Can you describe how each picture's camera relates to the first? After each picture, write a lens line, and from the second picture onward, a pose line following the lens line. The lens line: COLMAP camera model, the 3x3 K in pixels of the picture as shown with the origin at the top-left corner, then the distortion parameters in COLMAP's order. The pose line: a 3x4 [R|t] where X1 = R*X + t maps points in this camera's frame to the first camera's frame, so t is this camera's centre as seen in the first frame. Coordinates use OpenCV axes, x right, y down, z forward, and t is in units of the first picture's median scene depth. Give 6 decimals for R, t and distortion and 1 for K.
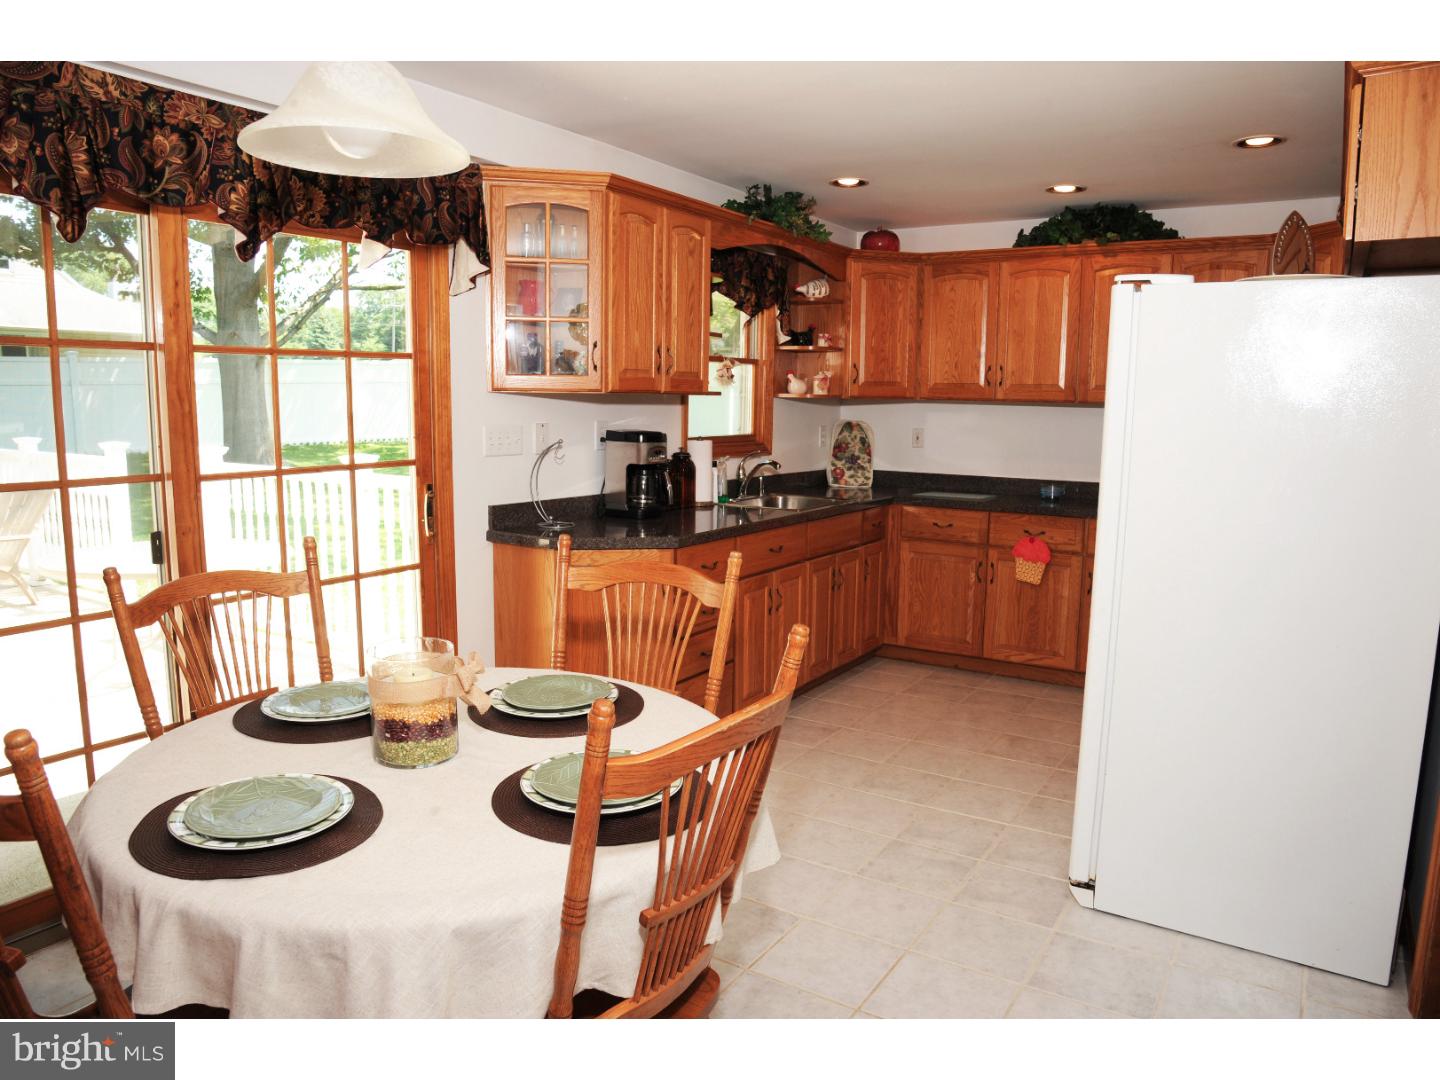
lens RADIAL K [[965.7, 0, 726.3], [0, 965.7, 530.9], [0, 0, 1]] dist [-0.099082, 0.035822]
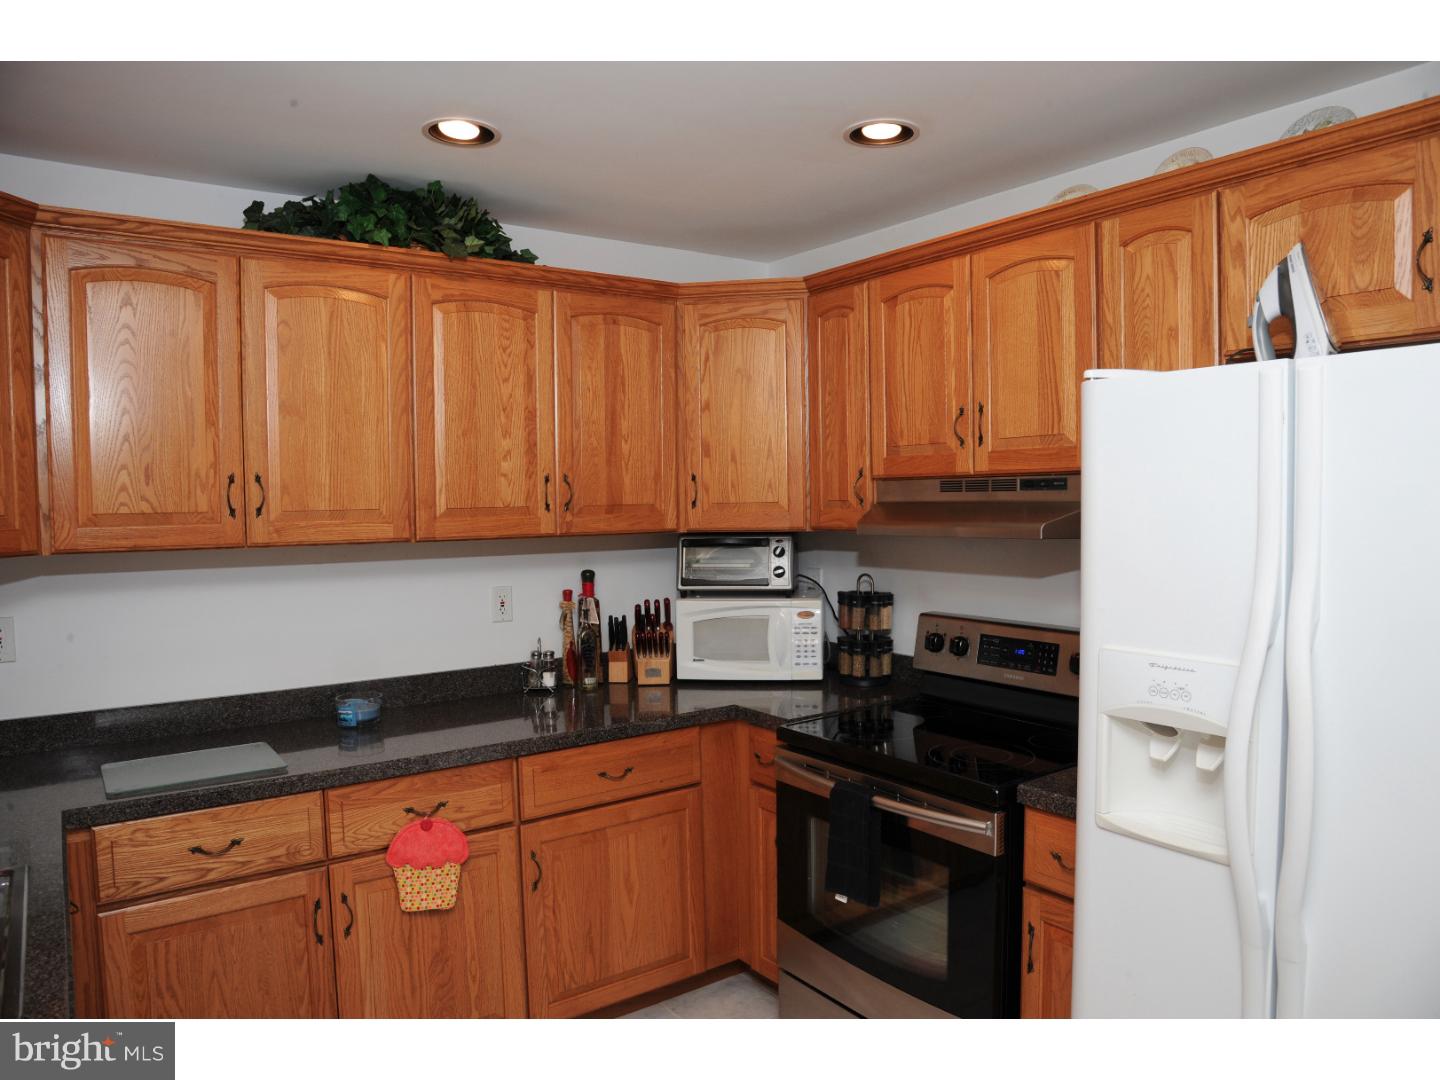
lens RADIAL K [[965.7, 0, 719.9], [0, 965.7, 549.8], [0, 0, 1]] dist [-0.099082, 0.035822]
pose [[0.370534, -0.065718, 0.926491, -0.065696], [0.143100, 0.989623, 0.012966, -0.107933], [-0.917729, 0.127777, 0.376093, 0.612238]]
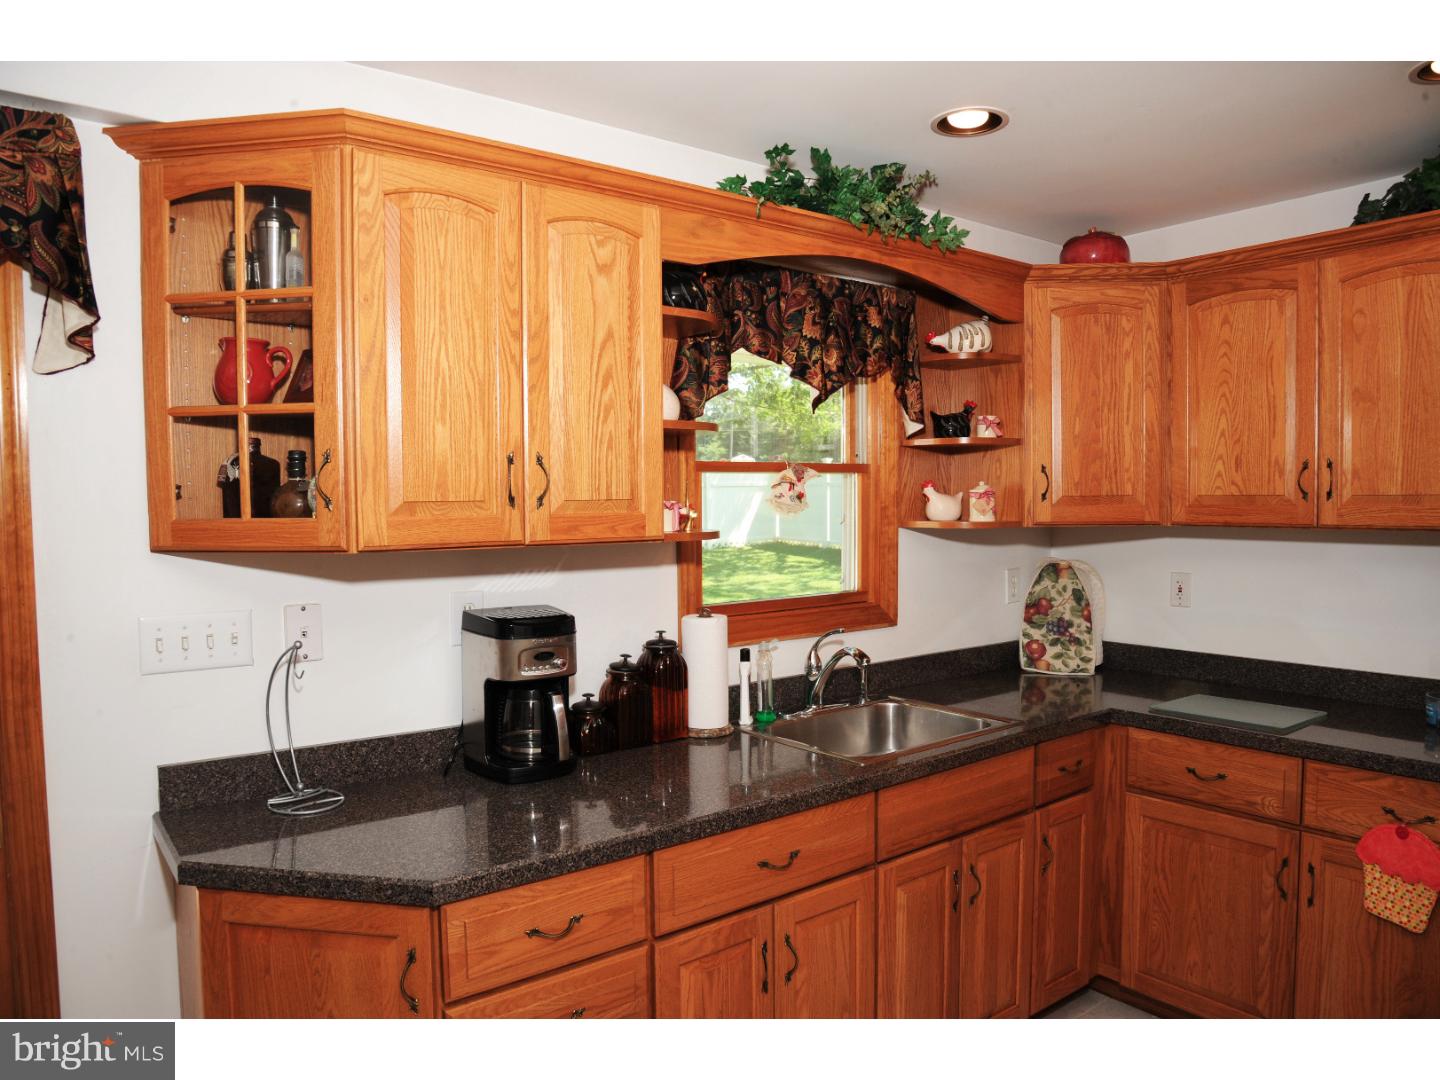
lens RADIAL K [[965.7, 0, 715.7], [0, 965.7, 548.4], [0, 0, 1]] dist [-0.099082, 0.035822]
pose [[0.938471, -0.006397, -0.345300, 0.150911], [-0.023259, 0.996388, -0.081672, -0.077595], [0.344575, 0.084678, 0.934932, 0.426827]]
